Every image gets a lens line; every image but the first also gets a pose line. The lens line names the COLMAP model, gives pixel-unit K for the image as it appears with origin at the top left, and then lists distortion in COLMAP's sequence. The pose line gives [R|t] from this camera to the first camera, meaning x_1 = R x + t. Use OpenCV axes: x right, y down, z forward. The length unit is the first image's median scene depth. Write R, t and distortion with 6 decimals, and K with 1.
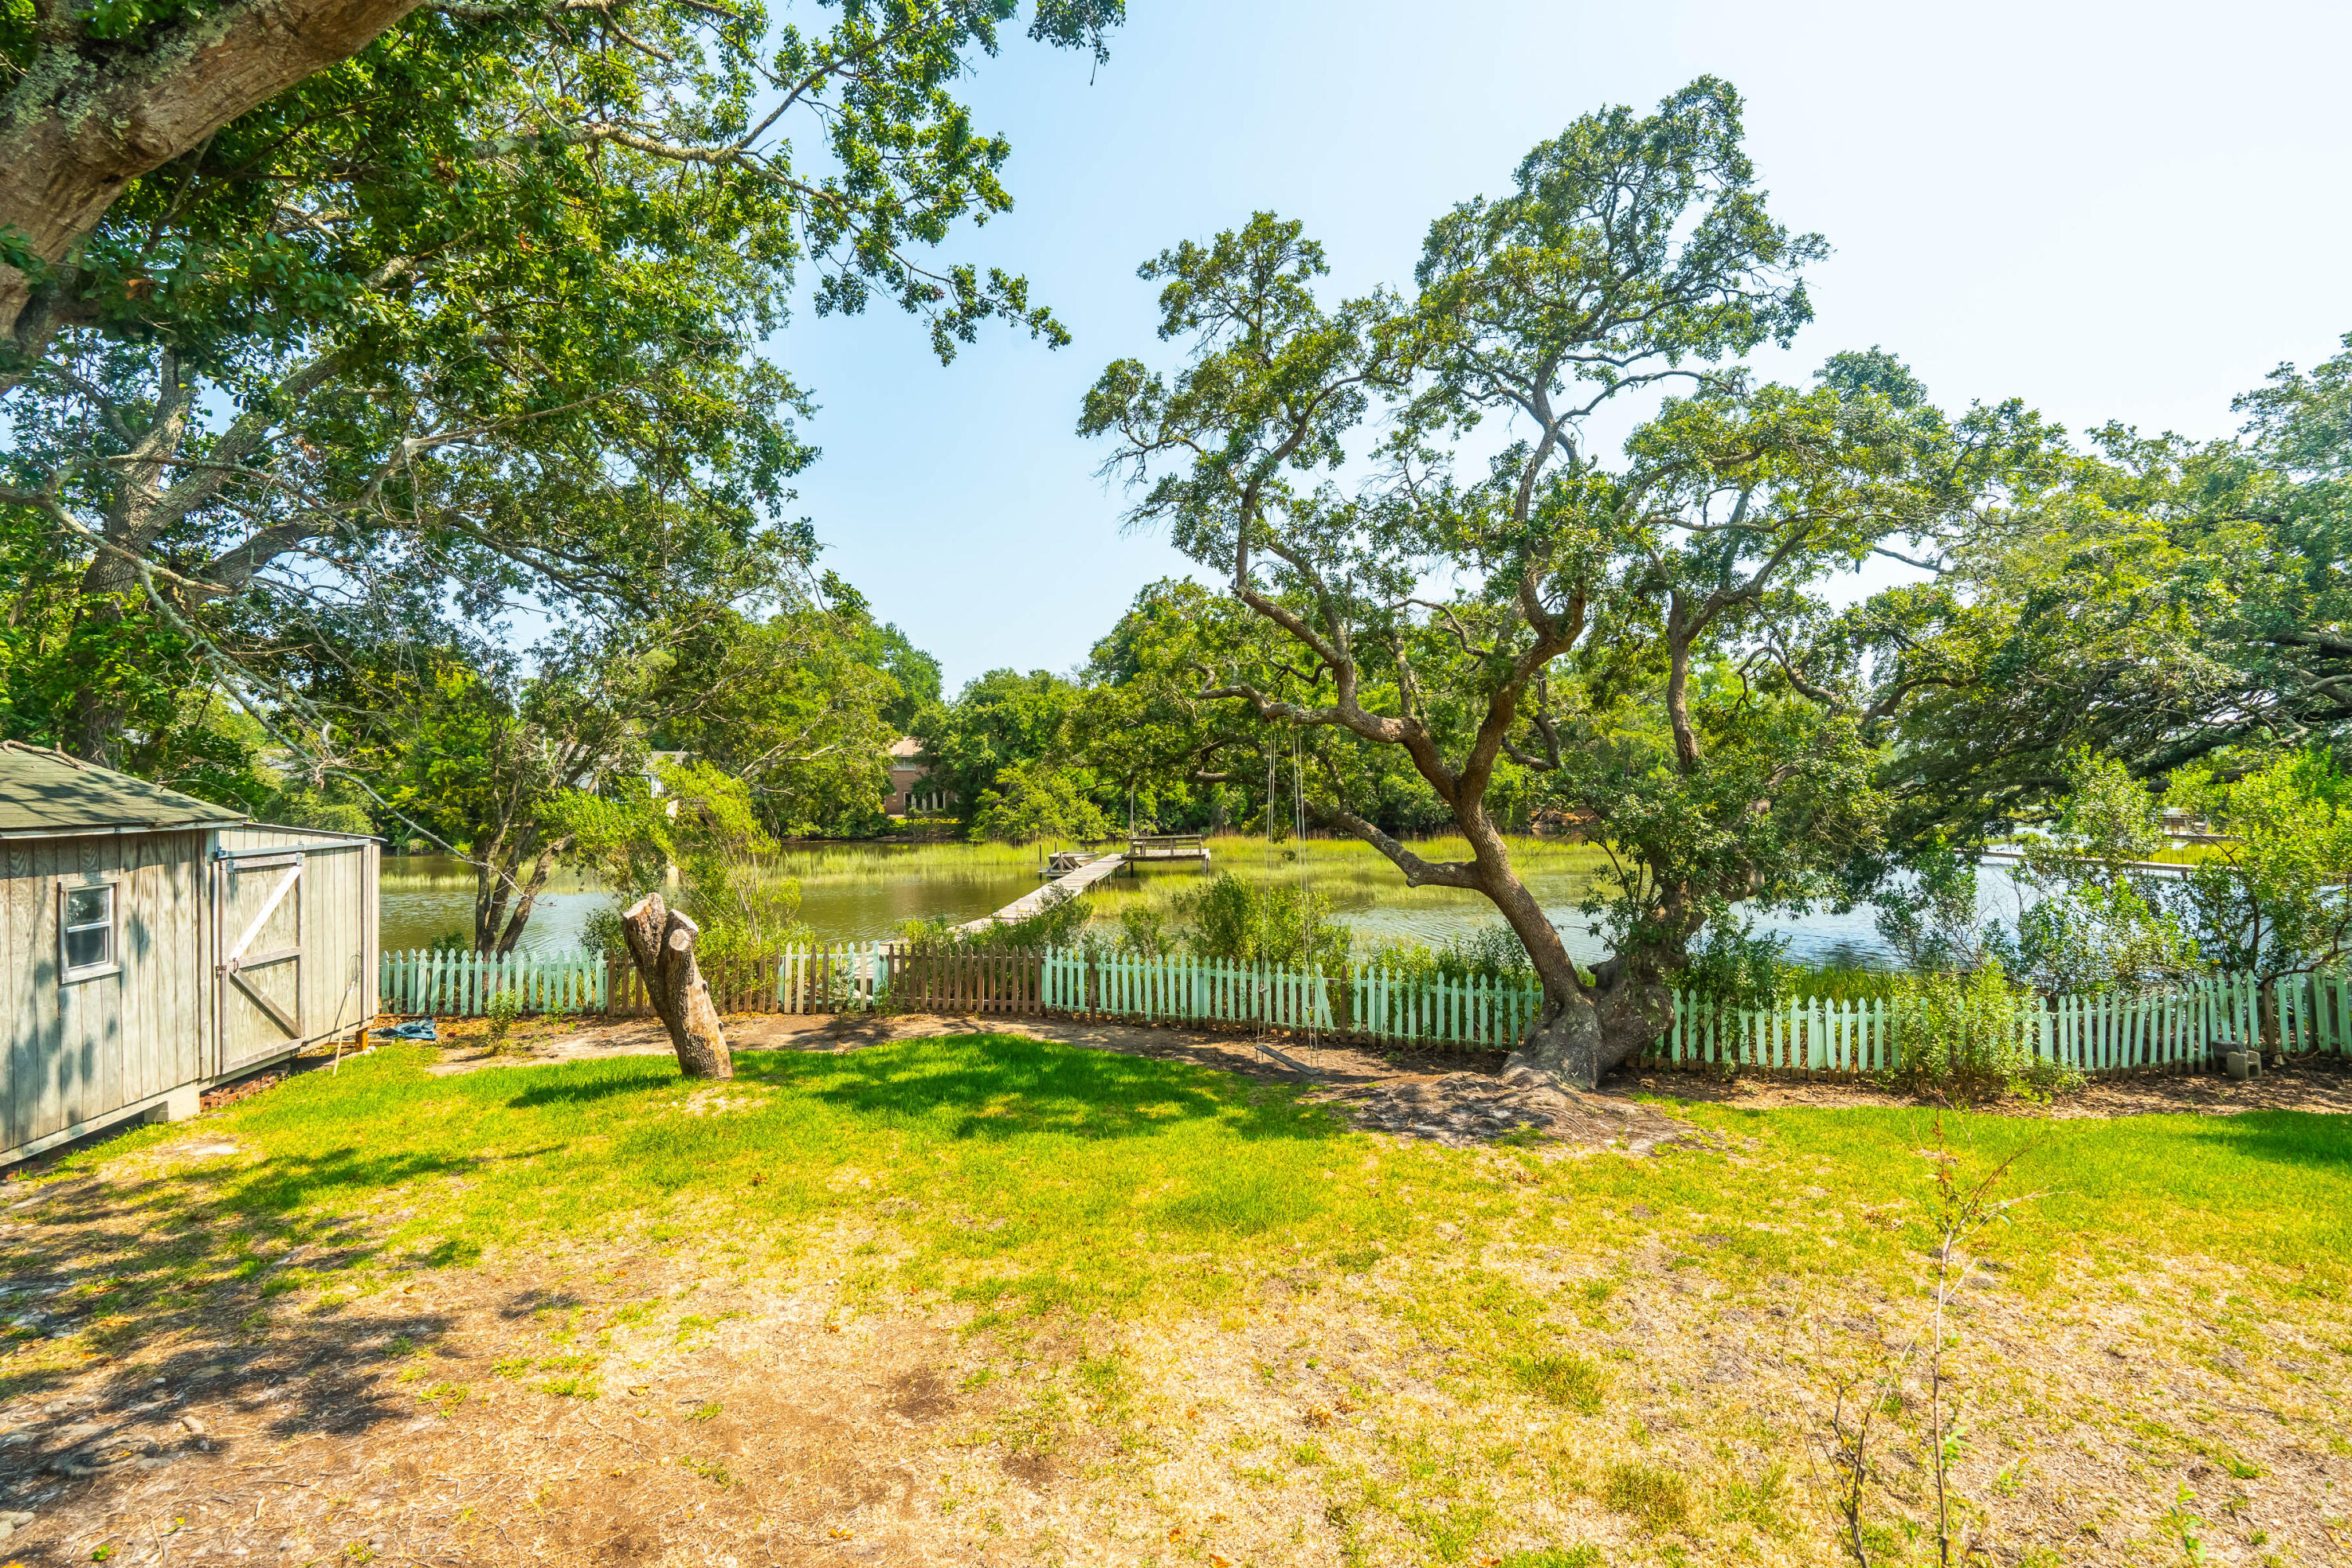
lens RADIAL K [[1089.7, 0, 1158.2], [0, 1089.7, 775.7], [0, 0, 1]] dist [0.002336, 0.000172]
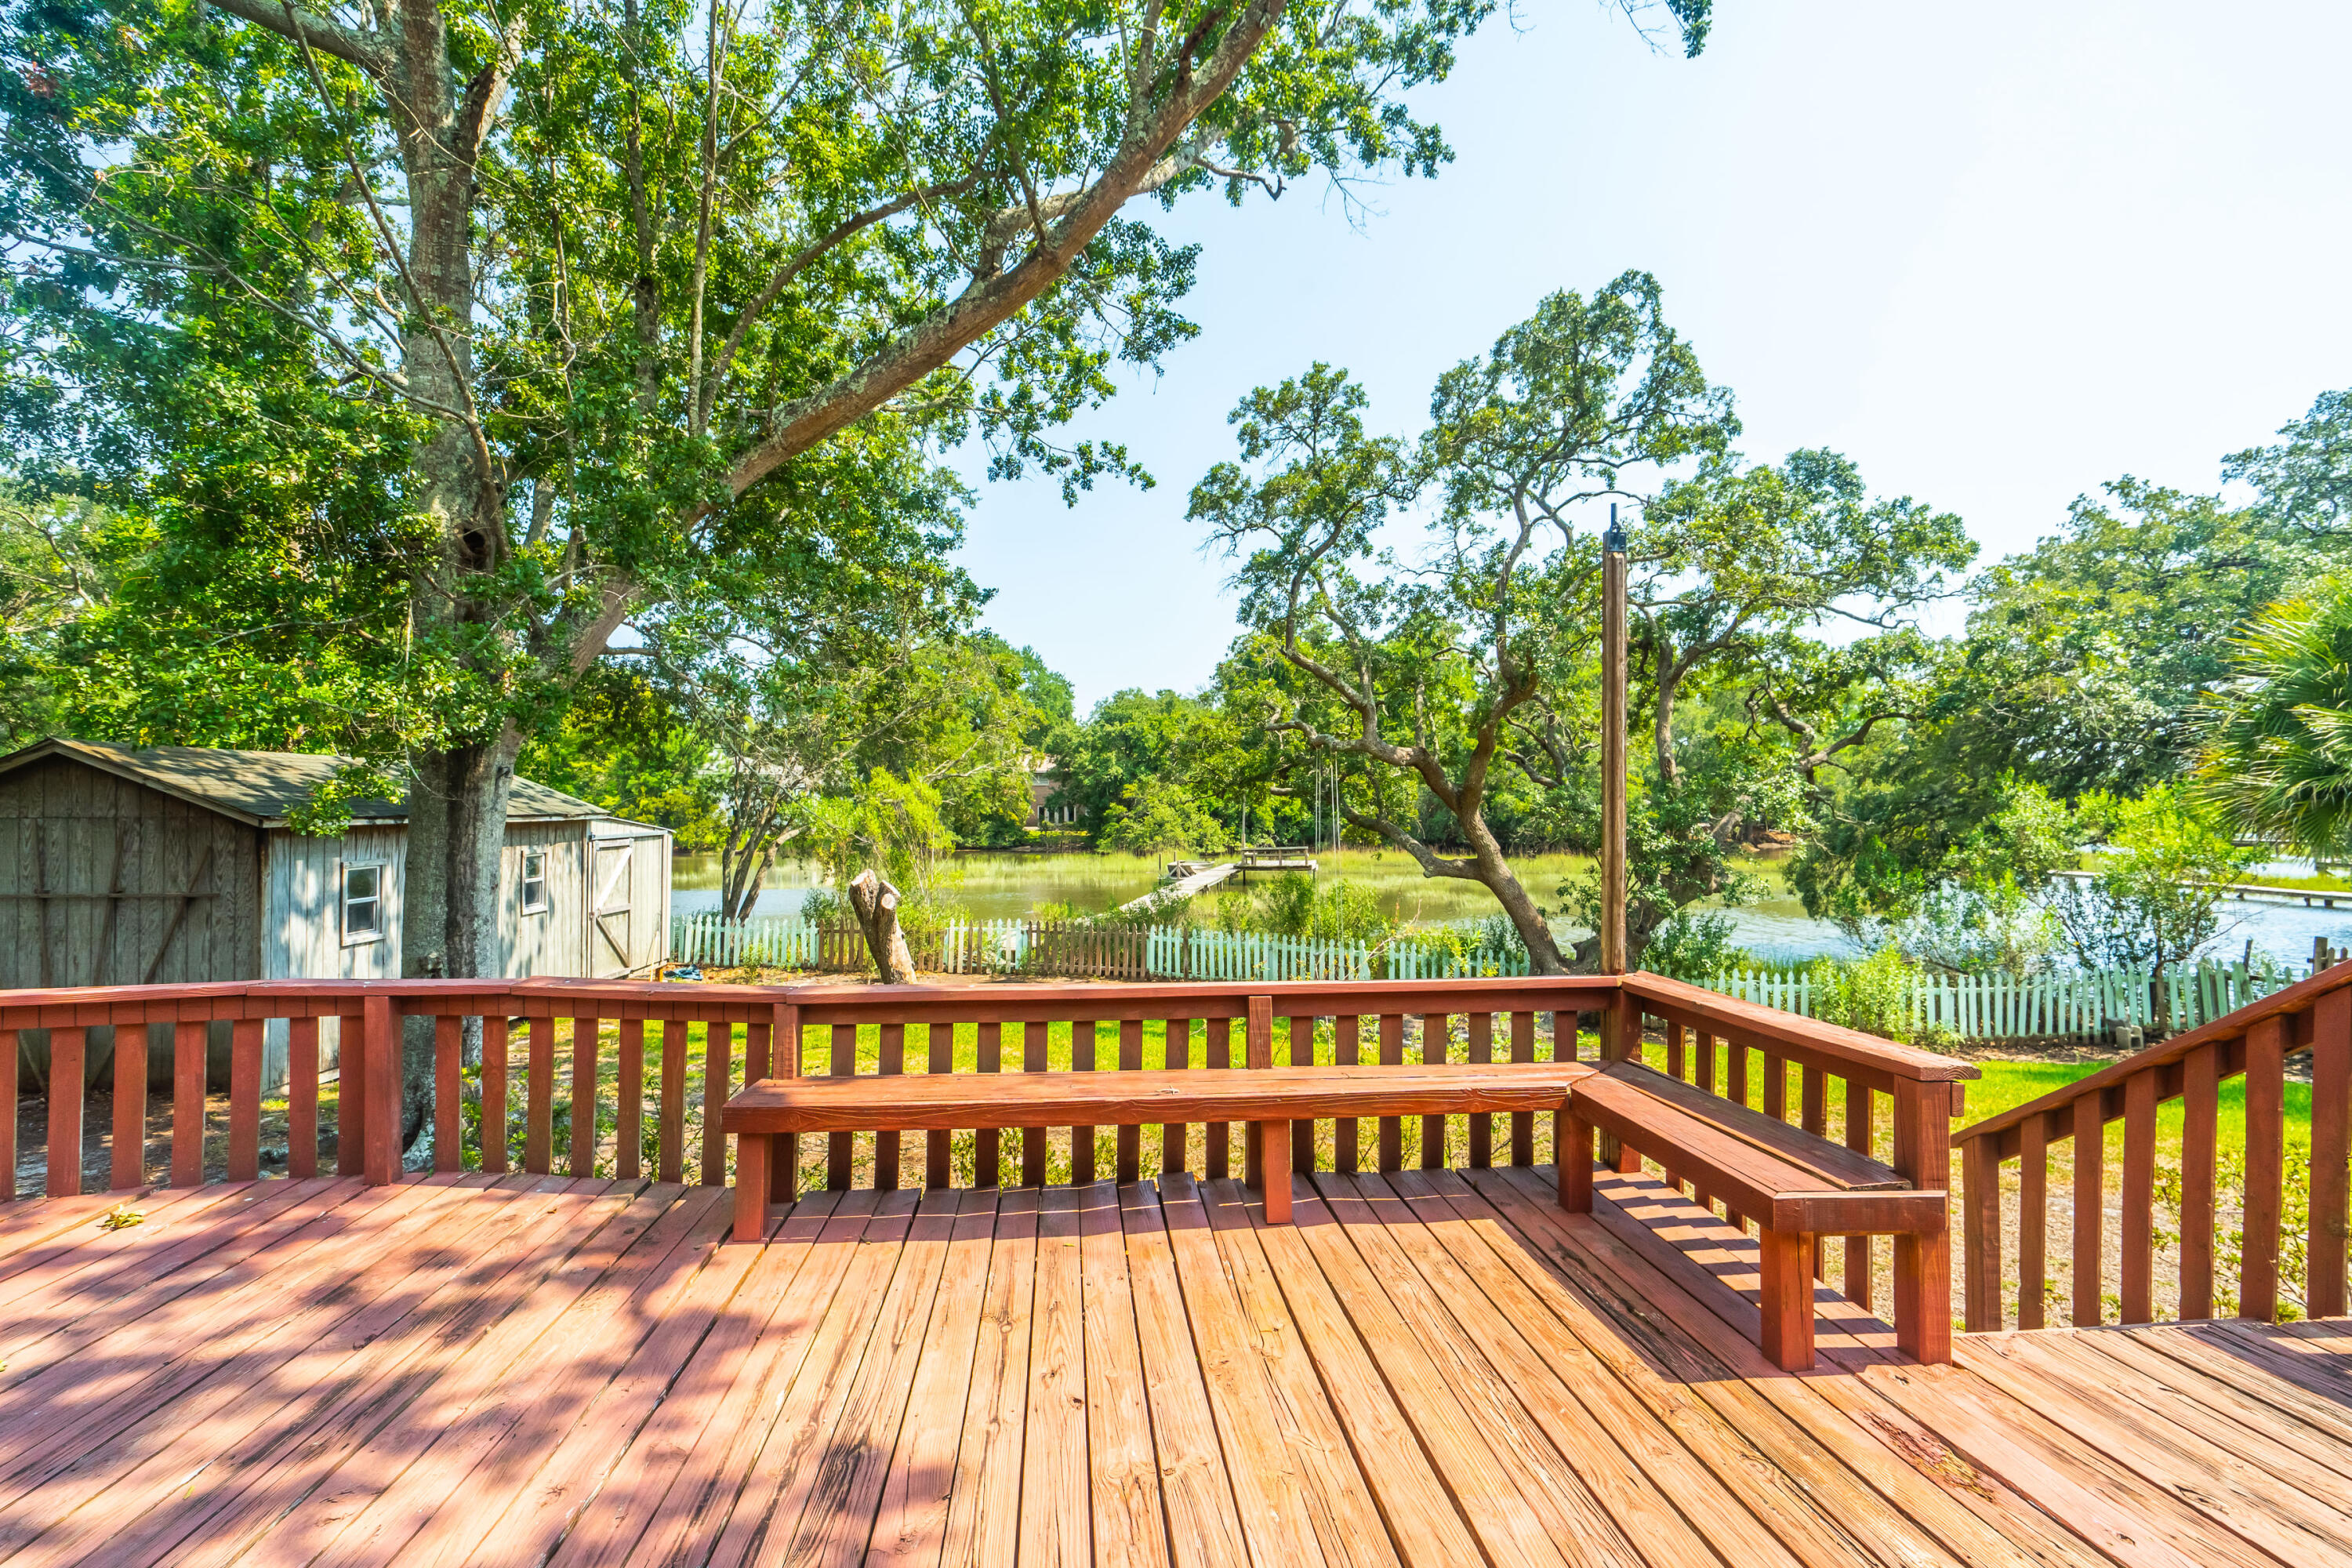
lens RADIAL K [[1089.7, 0, 1158.2], [0, 1089.7, 775.7], [0, 0, 1]] dist [0.002336, 0.000172]
pose [[0.992945, 0.007010, -0.118368, 0.055016], [-0.008812, 0.999853, -0.014710, 0.002285], [0.118248, 0.015649, 0.992861, -0.259522]]
